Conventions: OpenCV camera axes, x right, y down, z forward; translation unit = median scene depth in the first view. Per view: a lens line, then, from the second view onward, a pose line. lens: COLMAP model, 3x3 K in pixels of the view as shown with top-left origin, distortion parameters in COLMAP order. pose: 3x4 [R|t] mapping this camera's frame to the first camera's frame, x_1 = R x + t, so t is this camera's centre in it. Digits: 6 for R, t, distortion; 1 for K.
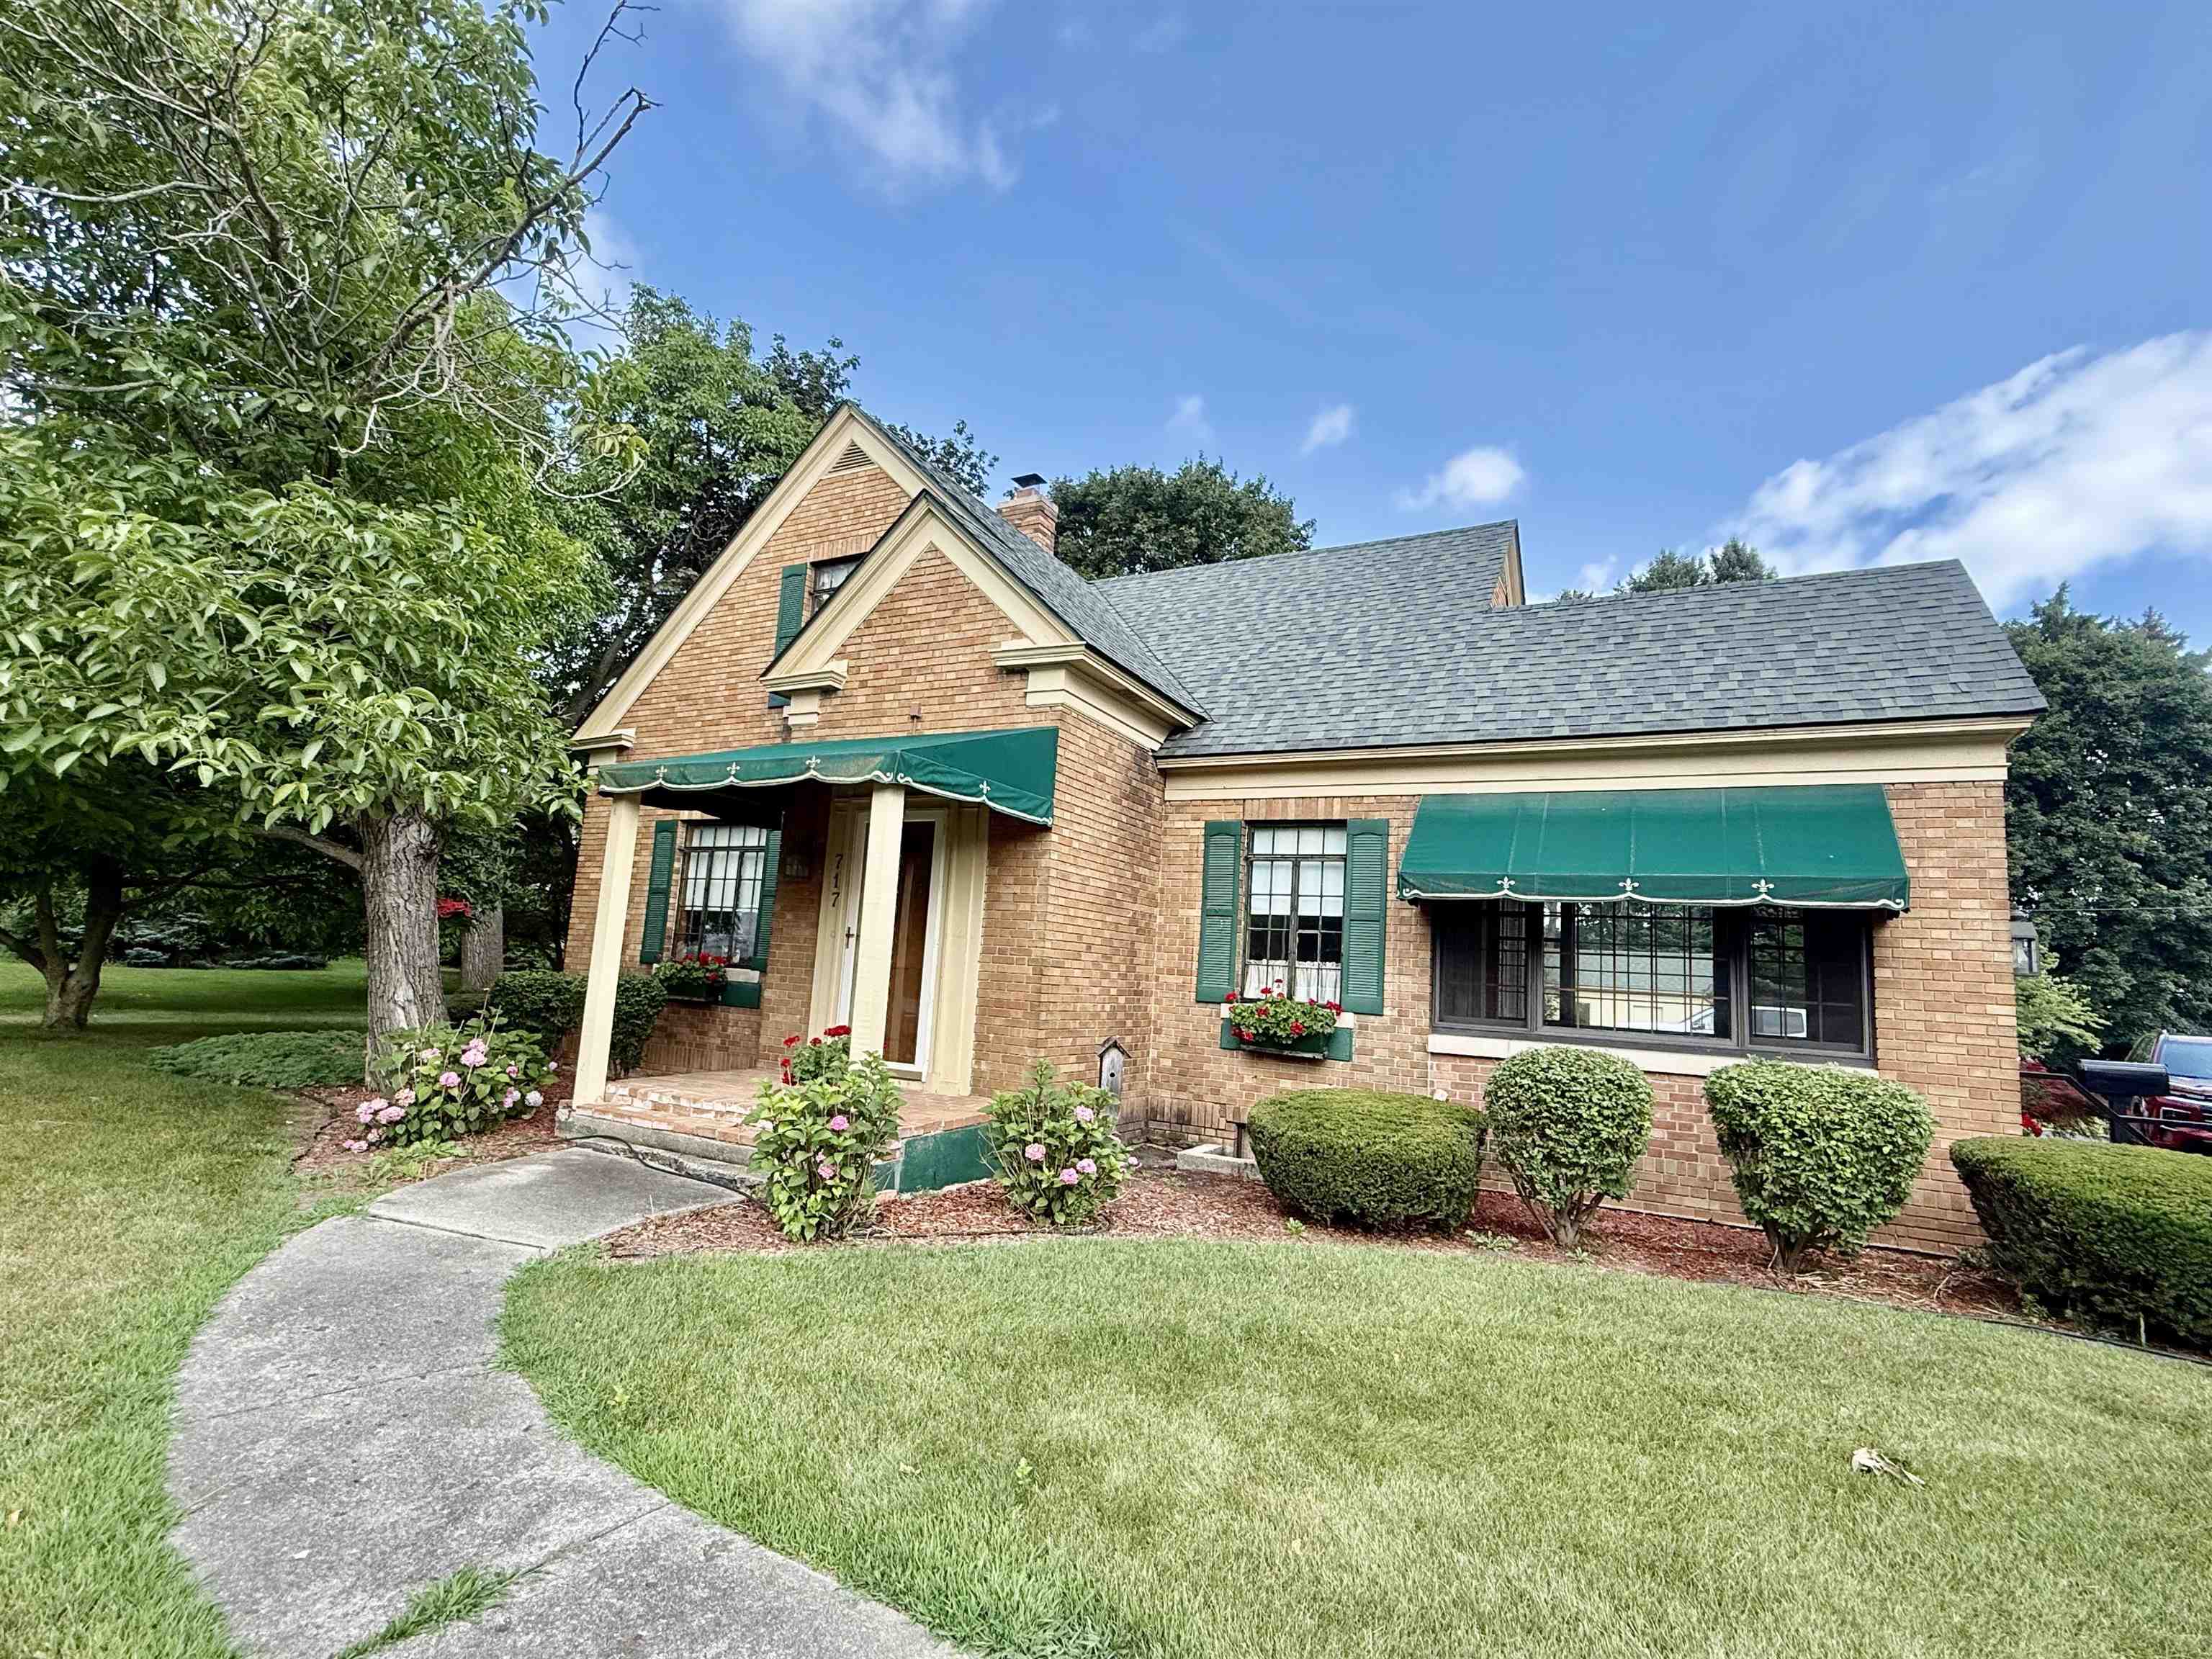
lens RADIAL K [[1016.4, 0, 1621.2], [0, 1016.4, 862.9], [0, 0, 1]] dist [0.011502, -0.000459]
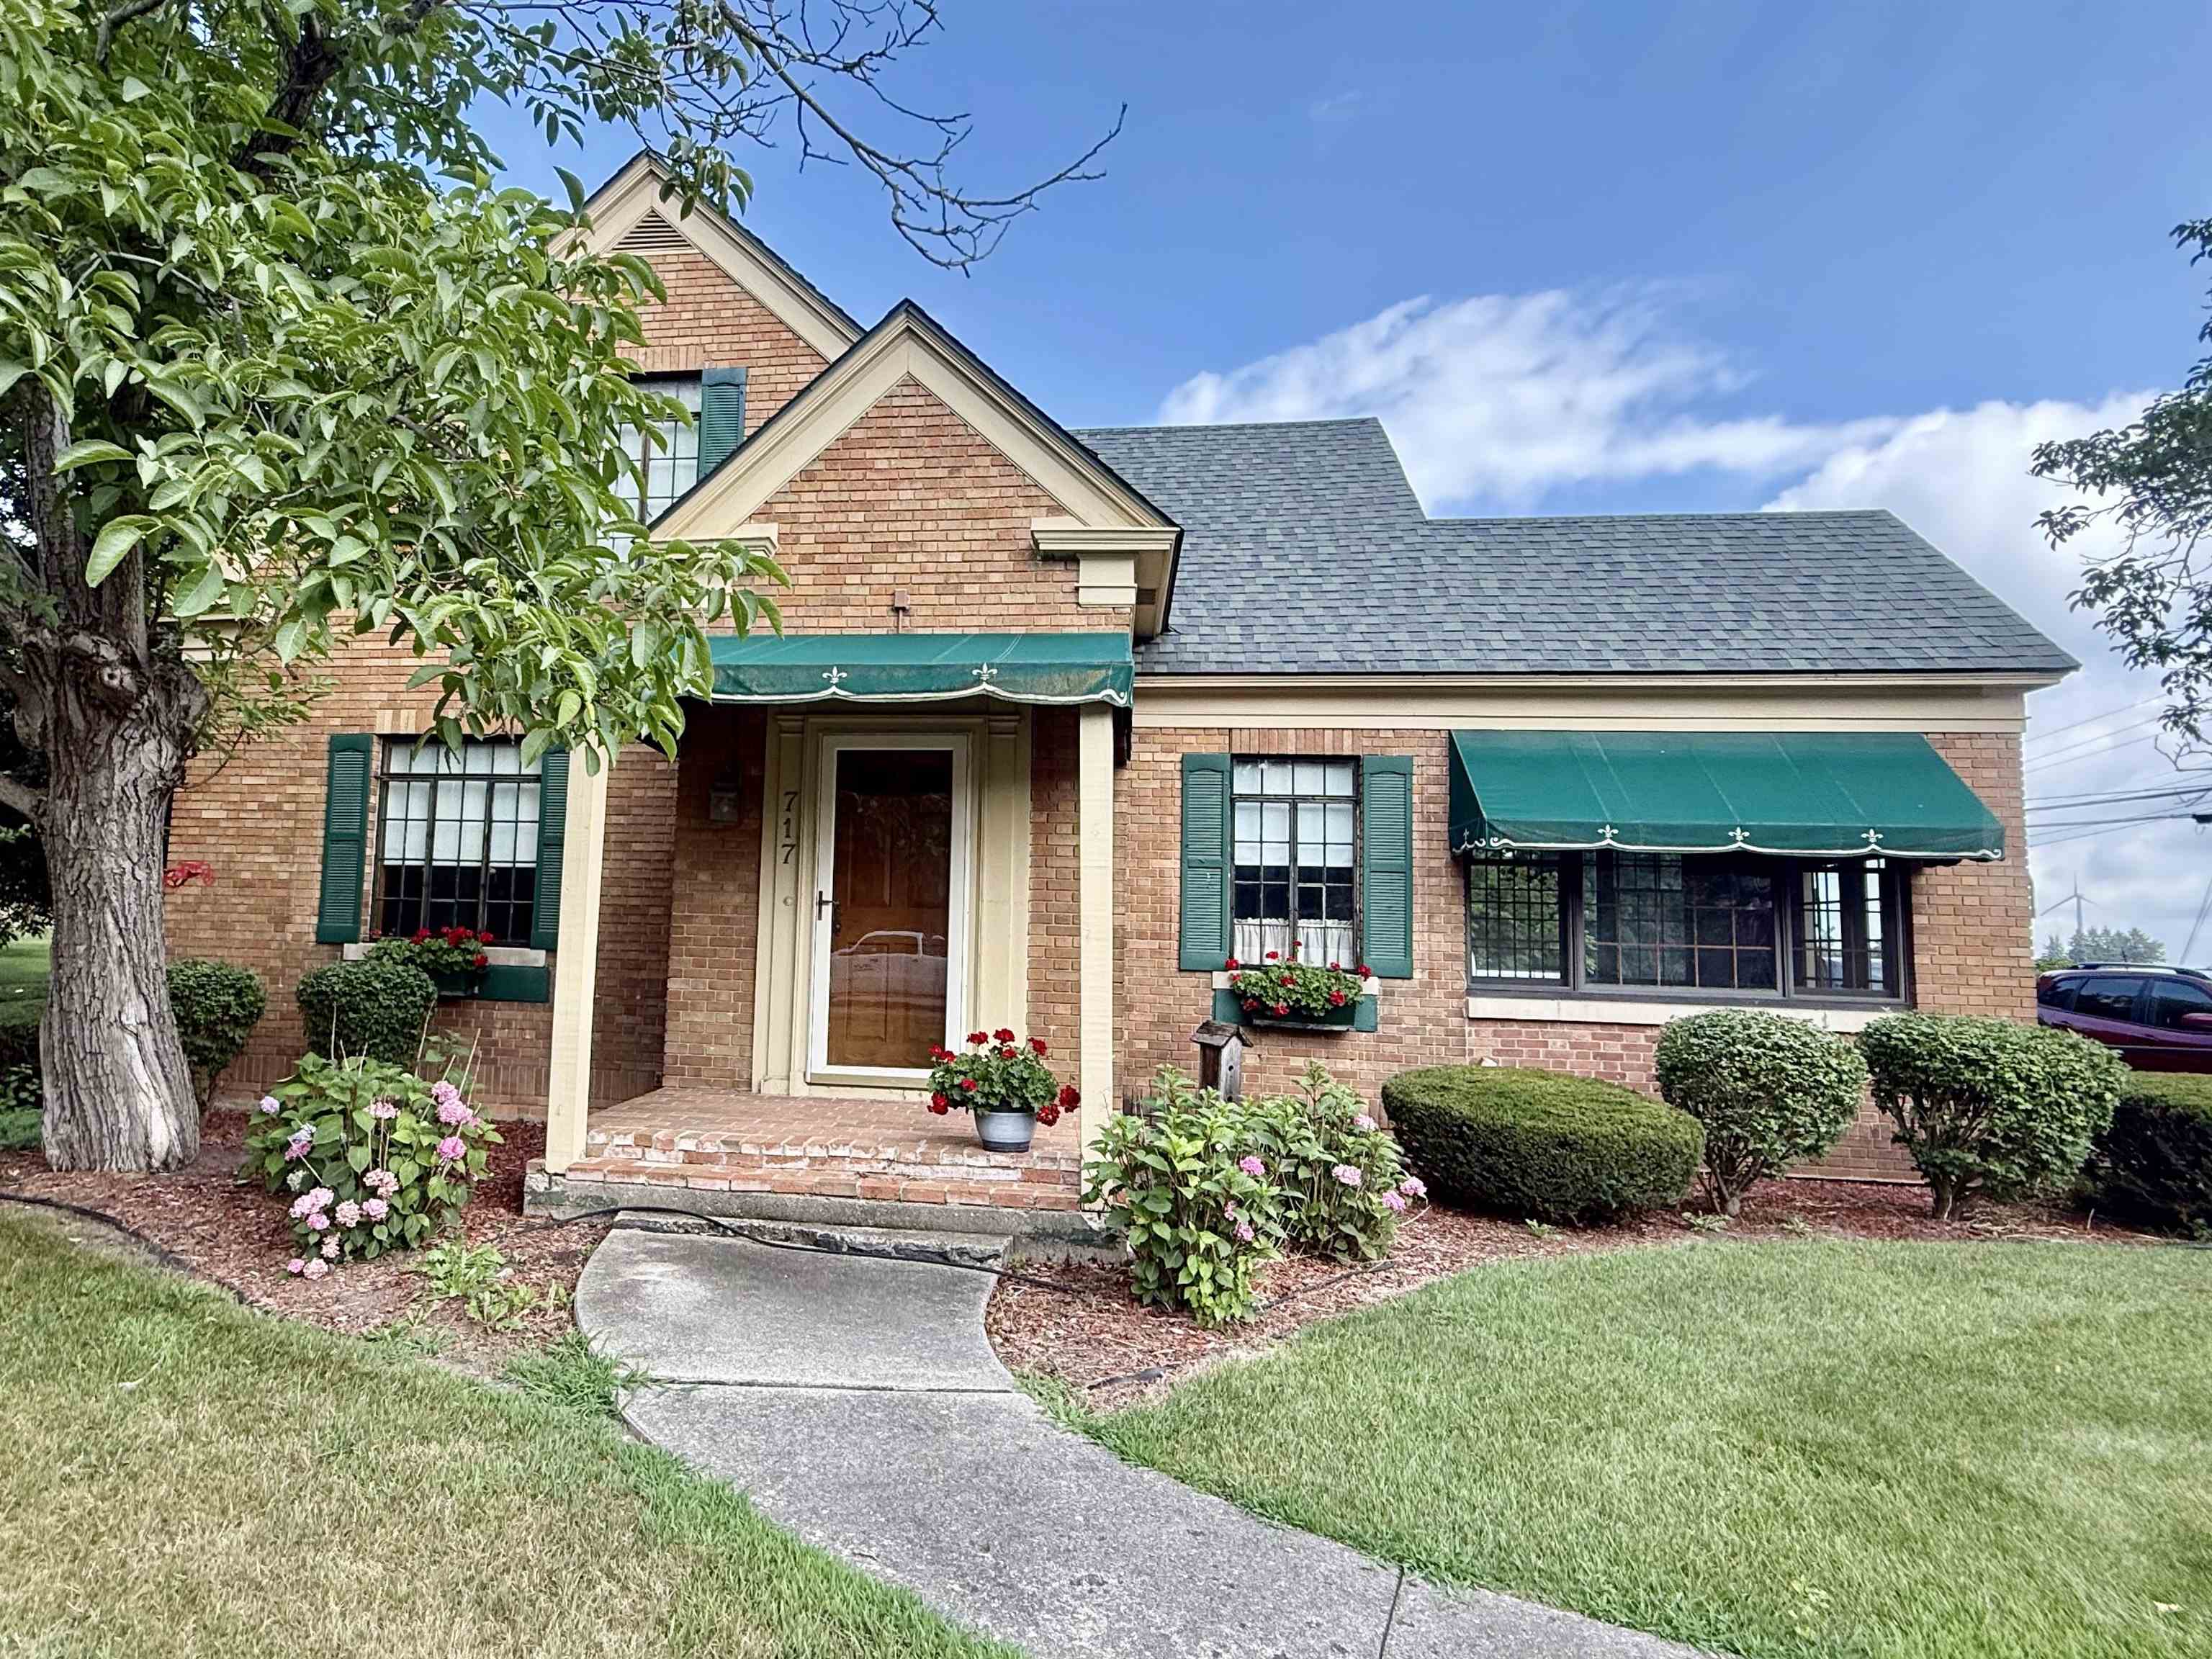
lens RADIAL K [[1036.8, 0, 1106.0], [0, 1036.8, 829.5], [0, 0, 1]] dist [0.005846, 0.000199]
pose [[0.957065, -0.001833, 0.289866, -0.749054], [-0.011807, 0.998904, 0.045301, -0.017612], [-0.289632, -0.046779, 0.955994, 0.218865]]
